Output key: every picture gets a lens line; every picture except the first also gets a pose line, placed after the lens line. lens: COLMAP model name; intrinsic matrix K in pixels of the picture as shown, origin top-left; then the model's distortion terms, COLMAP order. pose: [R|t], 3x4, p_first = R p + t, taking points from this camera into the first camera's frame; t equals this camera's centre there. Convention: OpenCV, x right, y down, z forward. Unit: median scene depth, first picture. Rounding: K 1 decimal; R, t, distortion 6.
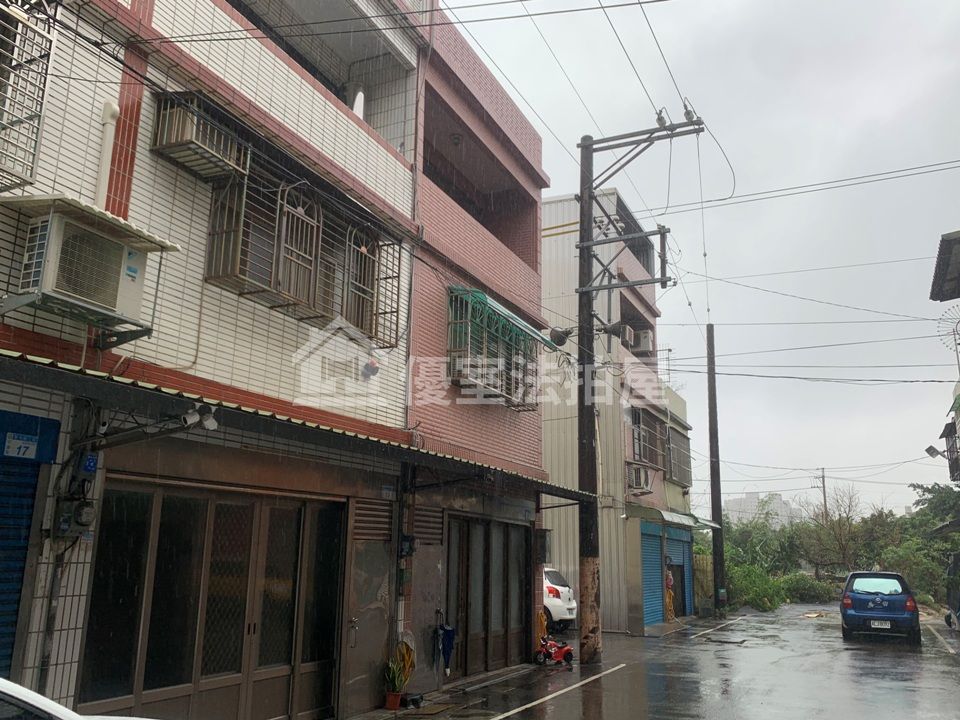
lens RADIAL K [[813.1, 0, 514.9], [0, 813.1, 326.7], [0, 0, 1]] dist [0.062176, -0.098114]
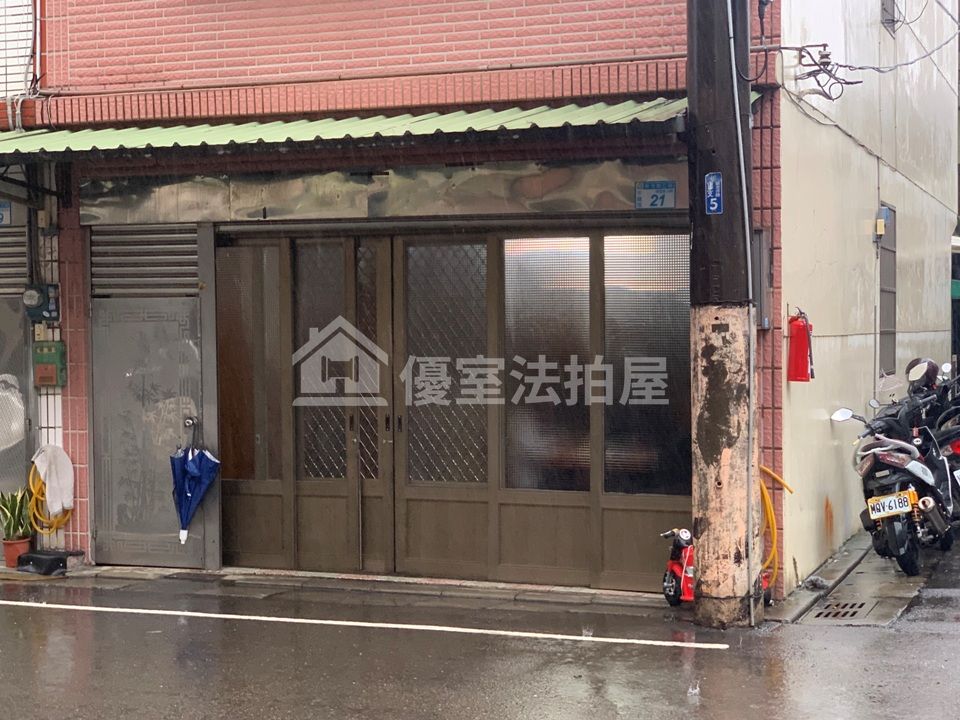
lens RADIAL K [[1597.7, 0, 465.3], [0, 1597.7, 362.0], [0, 0, 1]] dist [0.082606, 0.000000]
pose [[0.015563, 0.000496, -0.999879, 0.690997], [0.276050, 0.961132, 0.004773, 0.274765], [0.961017, -0.276090, 0.014821, 0.899288]]
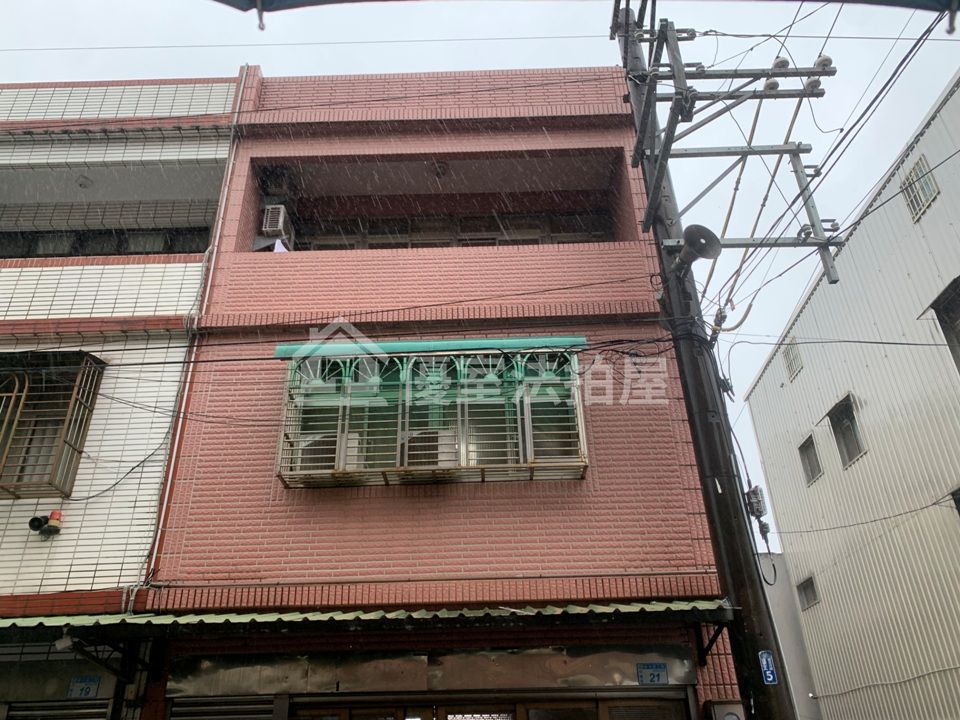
lens RADIAL K [[737.2, 0, 479.6], [0, 737.2, 351.5], [0, 0, 1]] dist [0.023003, -0.027461]
pose [[0.370316, -0.488597, -0.790025, 0.419586], [0.283949, 0.869321, -0.404541, 0.214858], [0.884443, -0.074518, 0.460660, 0.727667]]
